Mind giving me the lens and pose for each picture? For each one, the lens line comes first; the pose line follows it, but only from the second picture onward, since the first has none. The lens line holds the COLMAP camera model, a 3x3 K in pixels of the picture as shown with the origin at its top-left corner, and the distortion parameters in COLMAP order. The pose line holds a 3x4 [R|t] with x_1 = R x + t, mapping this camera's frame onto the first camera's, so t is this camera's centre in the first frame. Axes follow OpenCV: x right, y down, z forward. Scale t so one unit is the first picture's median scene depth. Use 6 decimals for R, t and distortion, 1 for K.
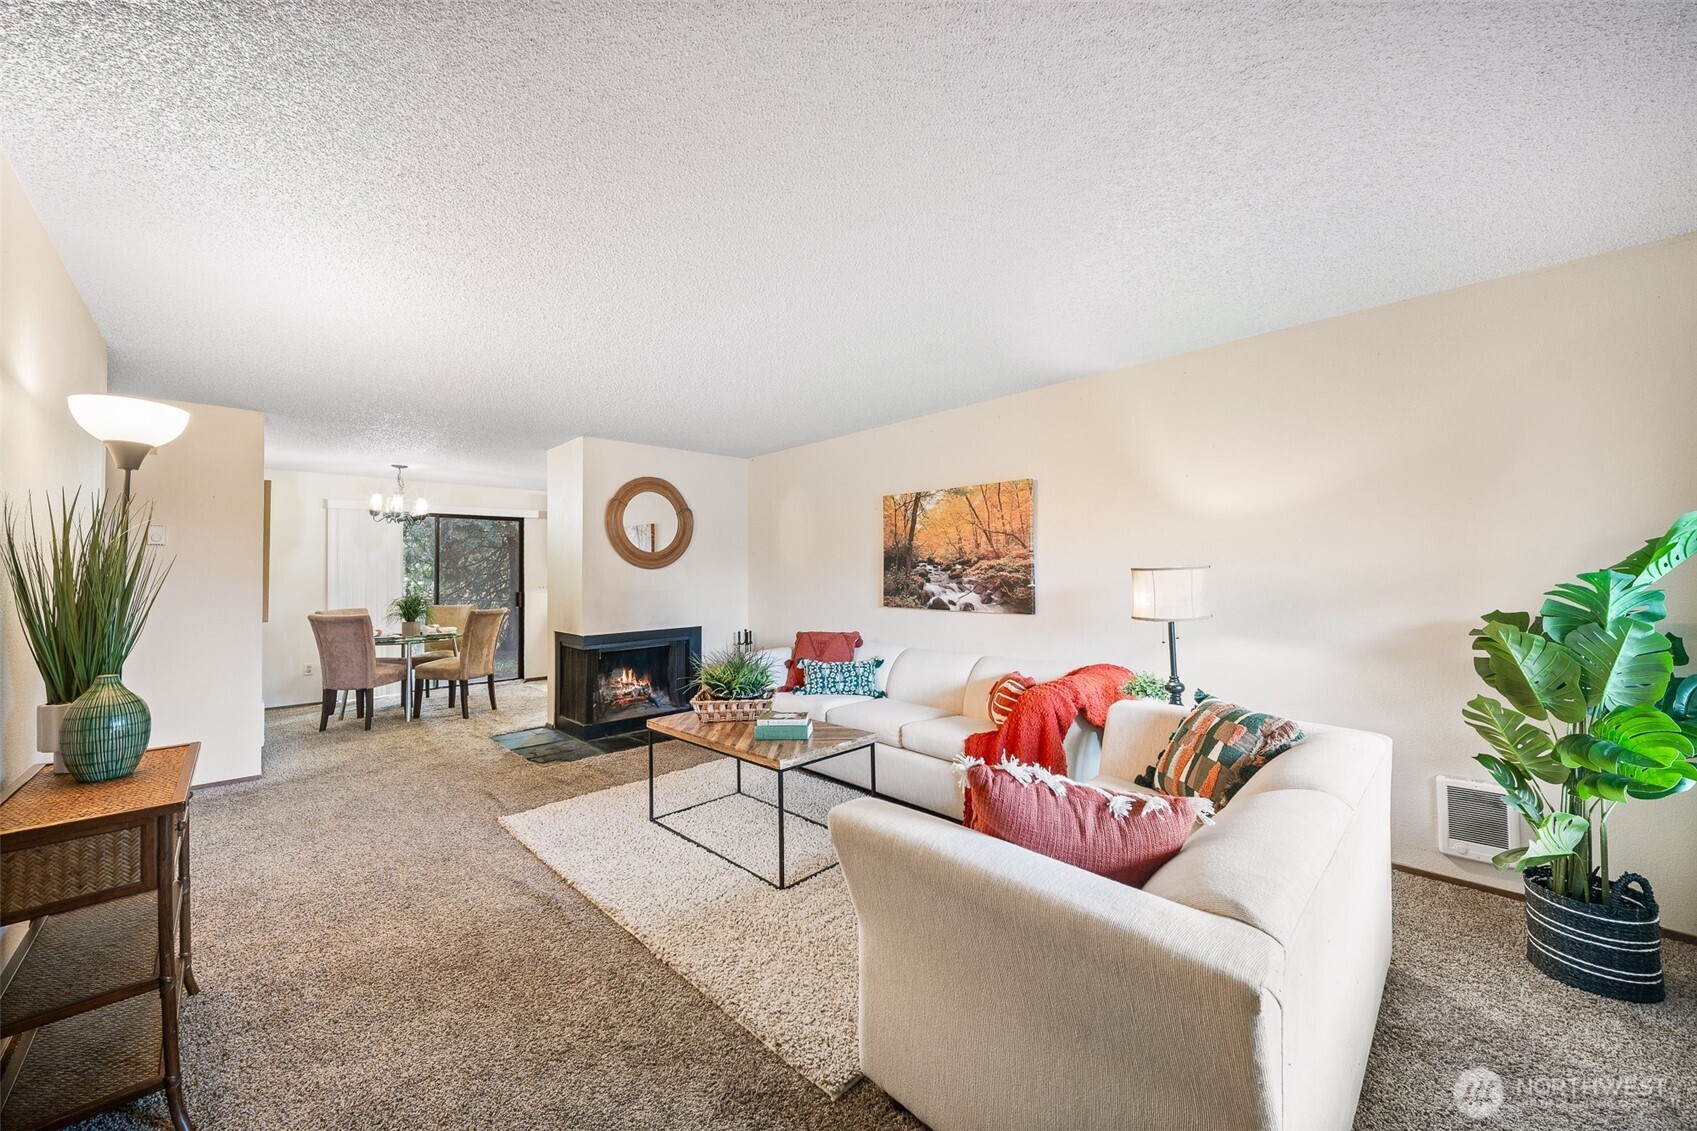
lens RADIAL K [[623.5, 0, 862.3], [0, 623.5, 564.2], [0, 0, 1]] dist [0.016725, 0.000047]
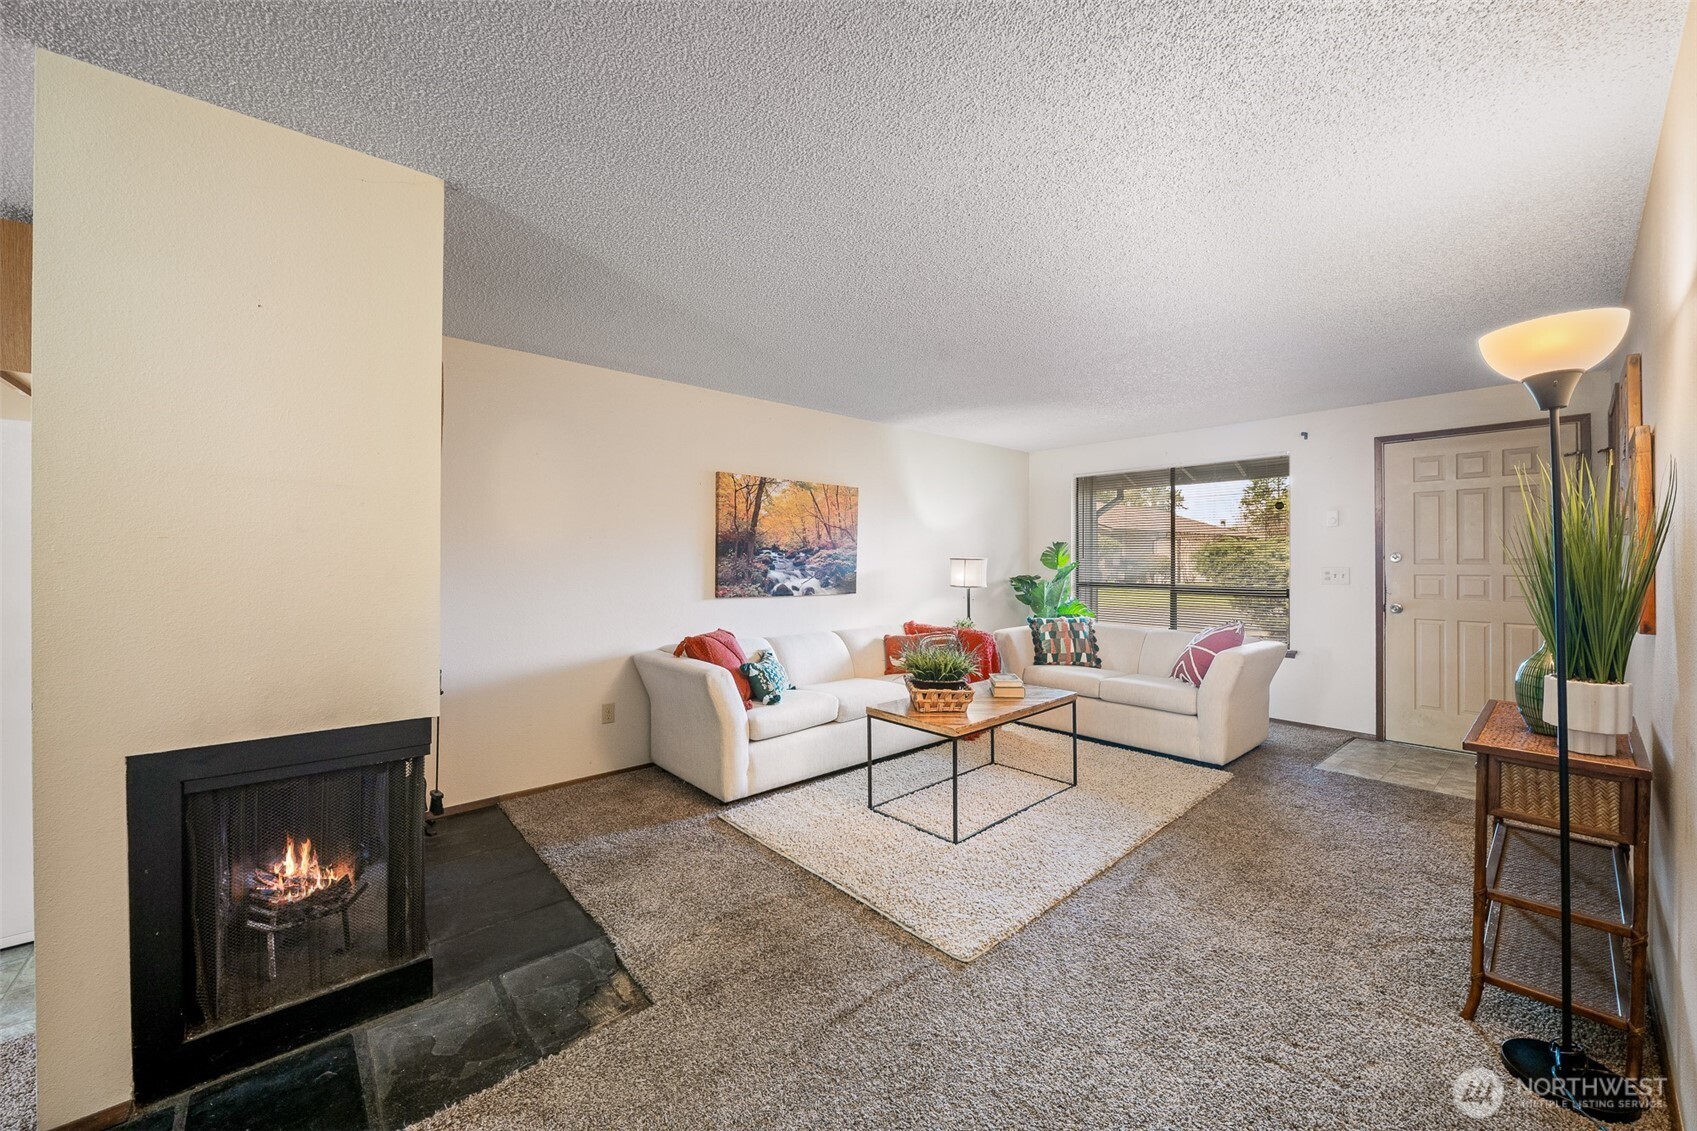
lens RADIAL K [[623.5, 0, 861.8], [0, 623.5, 568.4], [0, 0, 1]] dist [0.016725, 0.000047]
pose [[0.062602, 0.001967, 0.998037, -0.912074], [-0.011239, 0.999936, -0.001266, 0.027649], [-0.997975, -0.011138, 0.062620, 0.821526]]
